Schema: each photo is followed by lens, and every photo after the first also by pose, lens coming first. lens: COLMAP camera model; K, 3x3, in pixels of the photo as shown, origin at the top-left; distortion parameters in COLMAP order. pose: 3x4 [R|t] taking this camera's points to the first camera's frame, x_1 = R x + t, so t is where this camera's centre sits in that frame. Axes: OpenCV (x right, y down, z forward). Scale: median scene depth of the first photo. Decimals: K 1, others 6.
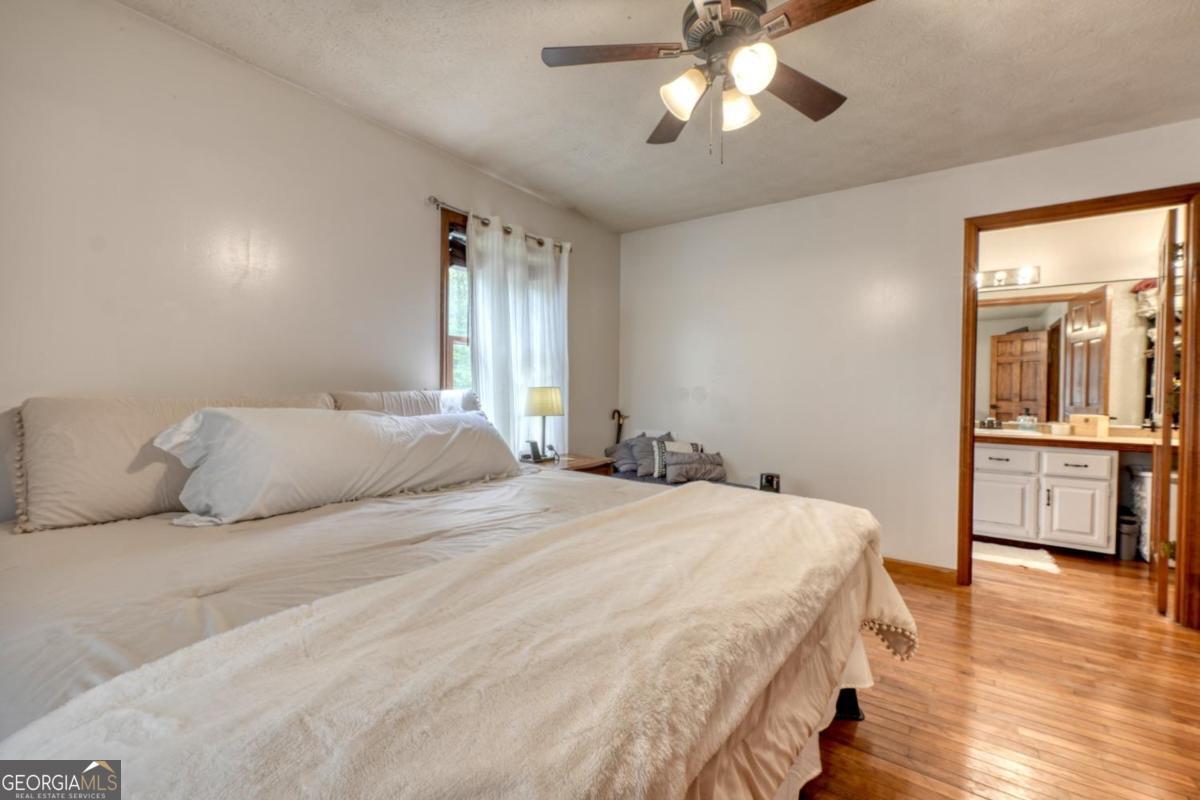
lens RADIAL K [[507.4, 0, 600.4], [0, 507.4, 400.9], [0, 0, 1]] dist [-0.006187, 0.003407]
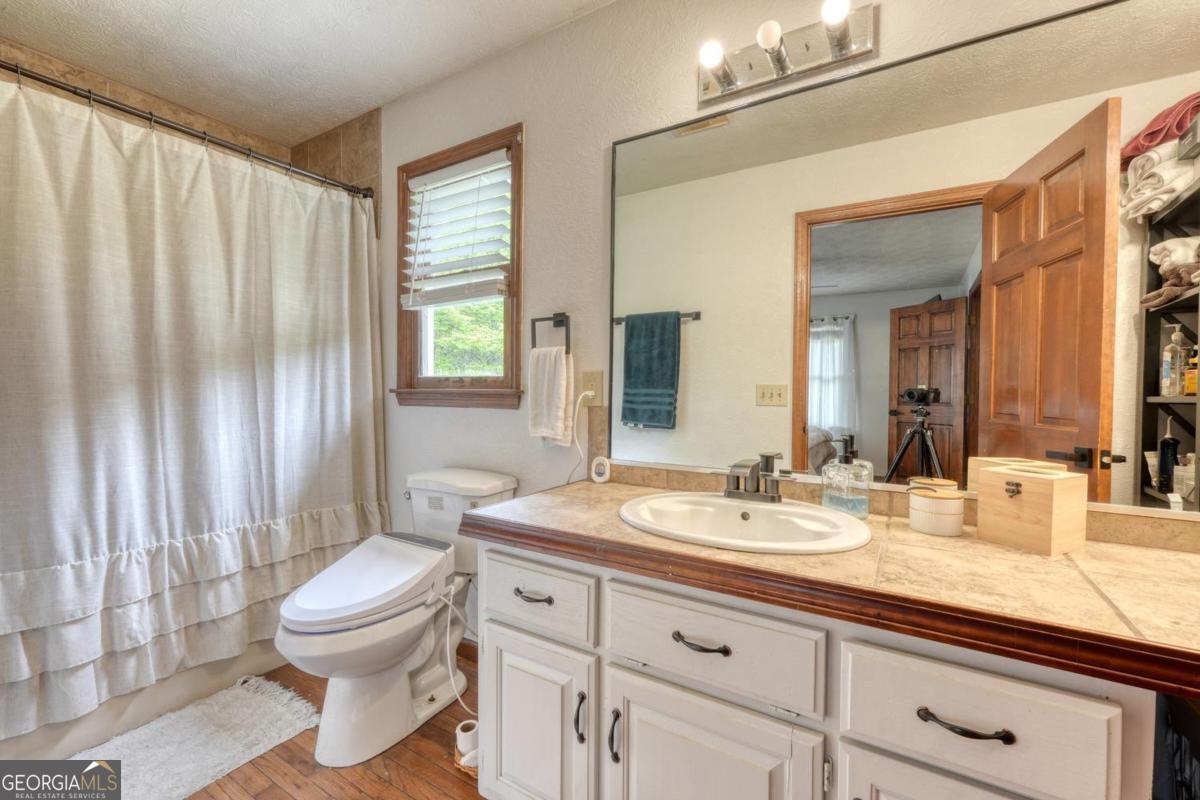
lens RADIAL K [[507.4, 0, 597.2], [0, 507.4, 398.2], [0, 0, 1]] dist [-0.006187, 0.003407]
pose [[0.997851, 0.000221, 0.065523, 0.441161], [0.000103, 0.999988, -0.004952, -0.006378], [-0.065523, 0.004948, 0.997839, 0.455614]]
